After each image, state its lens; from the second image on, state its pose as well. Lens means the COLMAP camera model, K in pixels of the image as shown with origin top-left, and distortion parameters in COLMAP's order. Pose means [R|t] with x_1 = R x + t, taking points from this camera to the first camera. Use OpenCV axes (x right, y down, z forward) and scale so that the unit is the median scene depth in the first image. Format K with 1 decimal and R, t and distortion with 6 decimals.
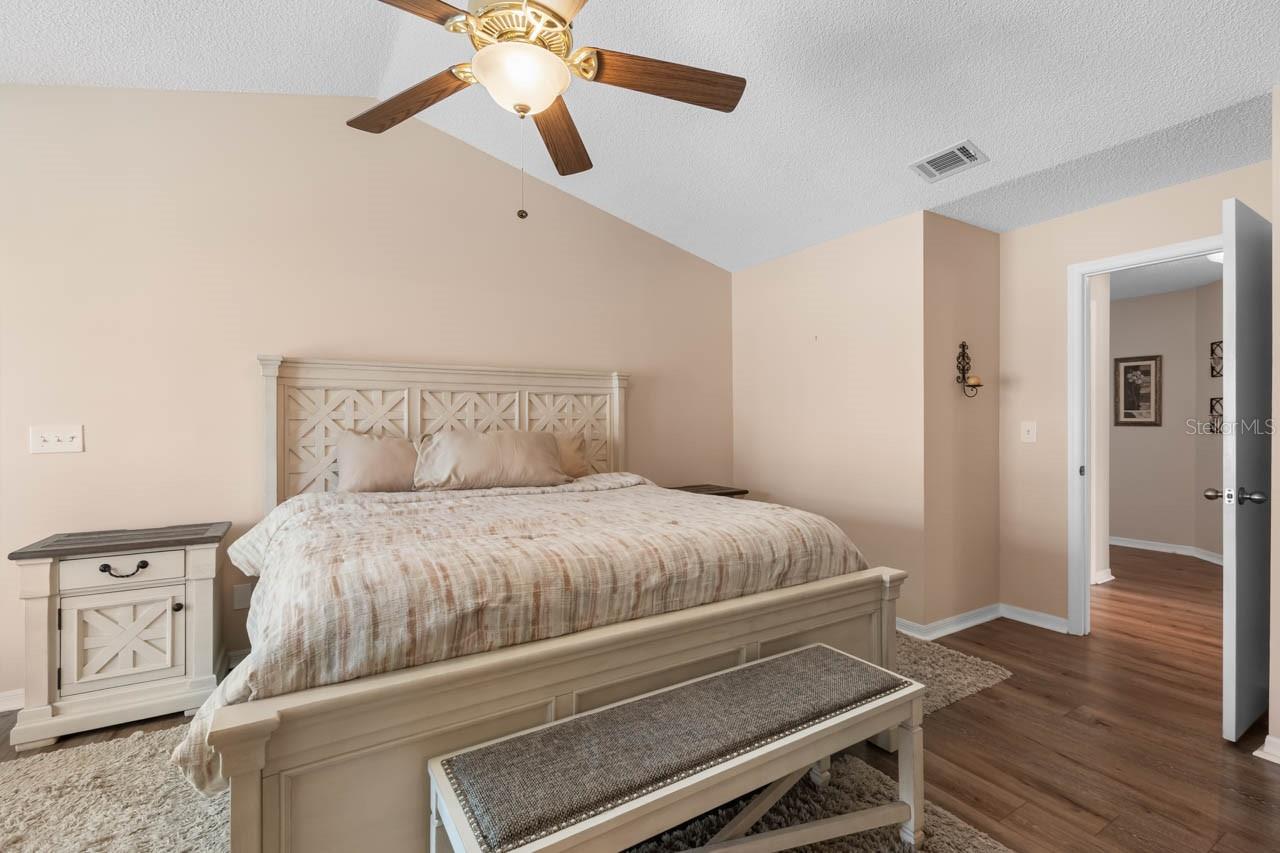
lens RADIAL K [[577.9, 0, 633.0], [0, 577.9, 427.4], [0, 0, 1]] dist [0.001888, -0.002127]
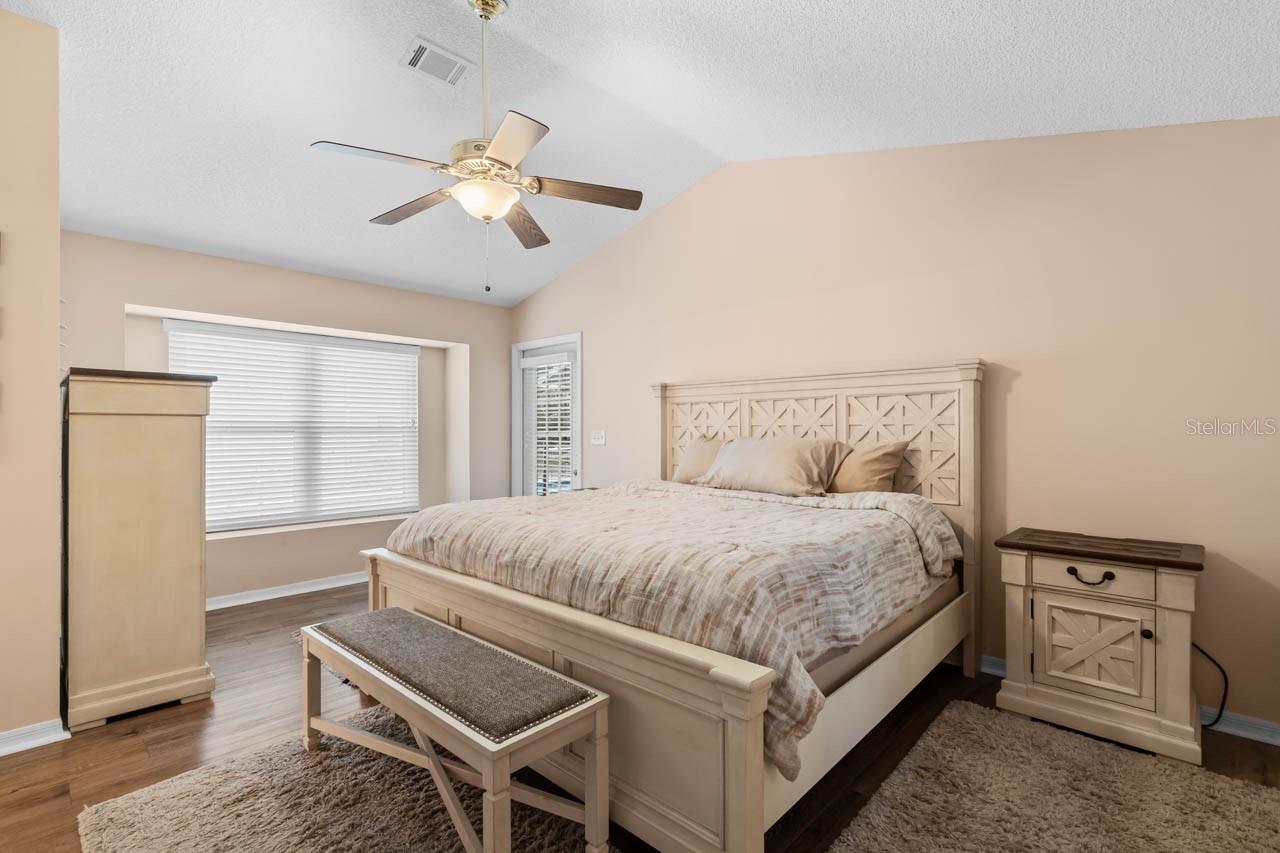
lens RADIAL K [[577.9, 0, 631.1], [0, 577.9, 424.6], [0, 0, 1]] dist [0.001888, -0.002127]
pose [[0.268989, -0.006098, -0.963124, 0.921912], [-0.005202, 0.999956, -0.007784, -0.008836], [0.963129, 0.007104, 0.268946, 0.656005]]
